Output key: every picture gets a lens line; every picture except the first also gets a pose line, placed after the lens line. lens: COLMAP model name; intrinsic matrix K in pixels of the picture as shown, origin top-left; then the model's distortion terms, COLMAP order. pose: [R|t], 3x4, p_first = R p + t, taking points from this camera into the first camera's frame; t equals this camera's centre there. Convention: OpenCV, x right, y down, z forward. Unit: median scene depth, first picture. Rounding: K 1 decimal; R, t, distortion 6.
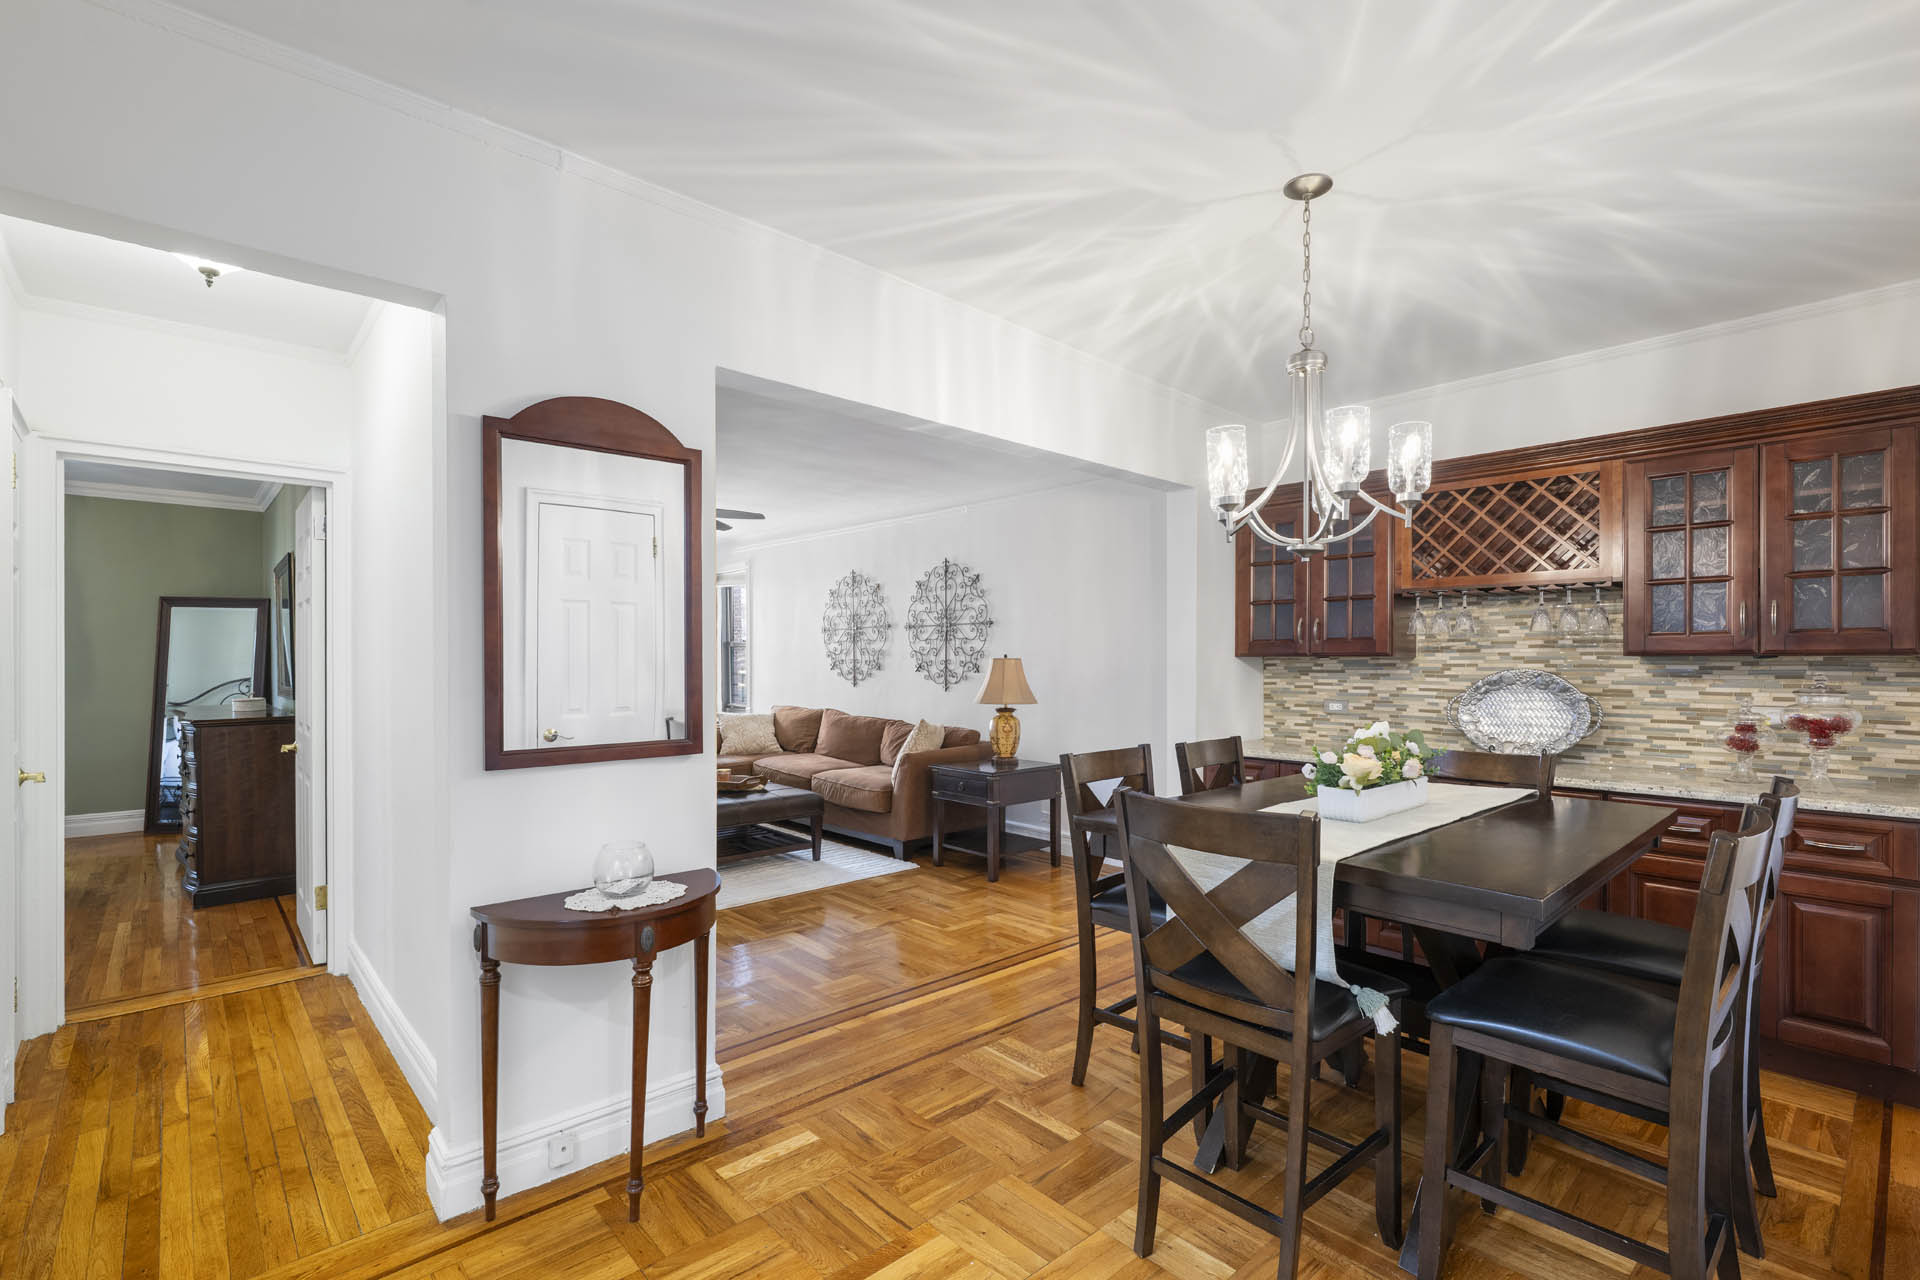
lens RADIAL K [[861.2, 0, 954.1], [0, 861.2, 662.6], [0, 0, 1]] dist [0.001799, 0.000557]
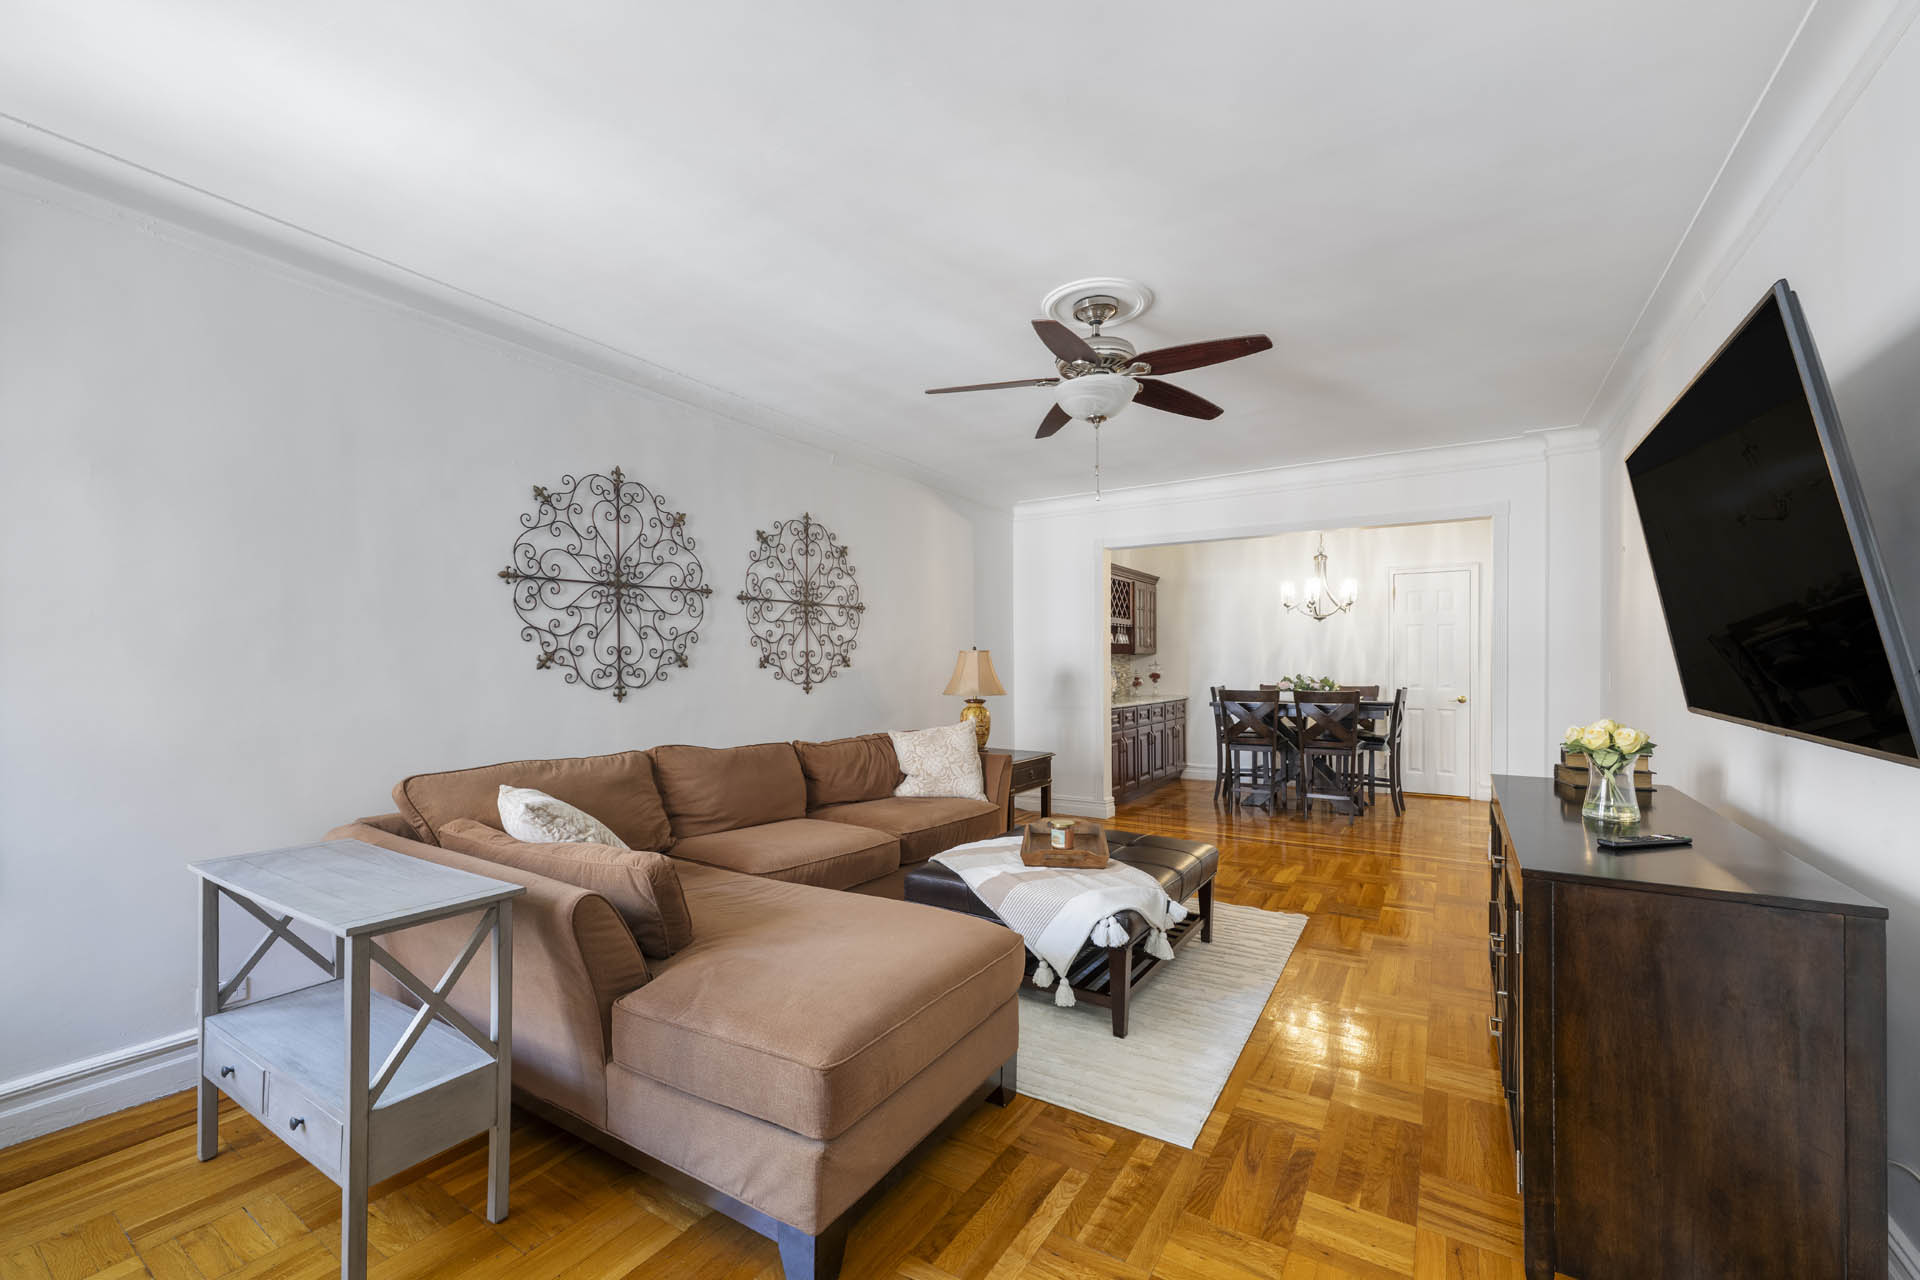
lens RADIAL K [[762.9, 0, 951.0], [0, 762.9, 662.0], [0, 0, 1]] dist [0.000691, 0.000017]
pose [[-0.253384, -0.000655, 0.967366, -1.252661], [0.004230, 0.999989, 0.001784, 0.010624], [-0.967357, 0.004544, -0.253378, 1.956384]]
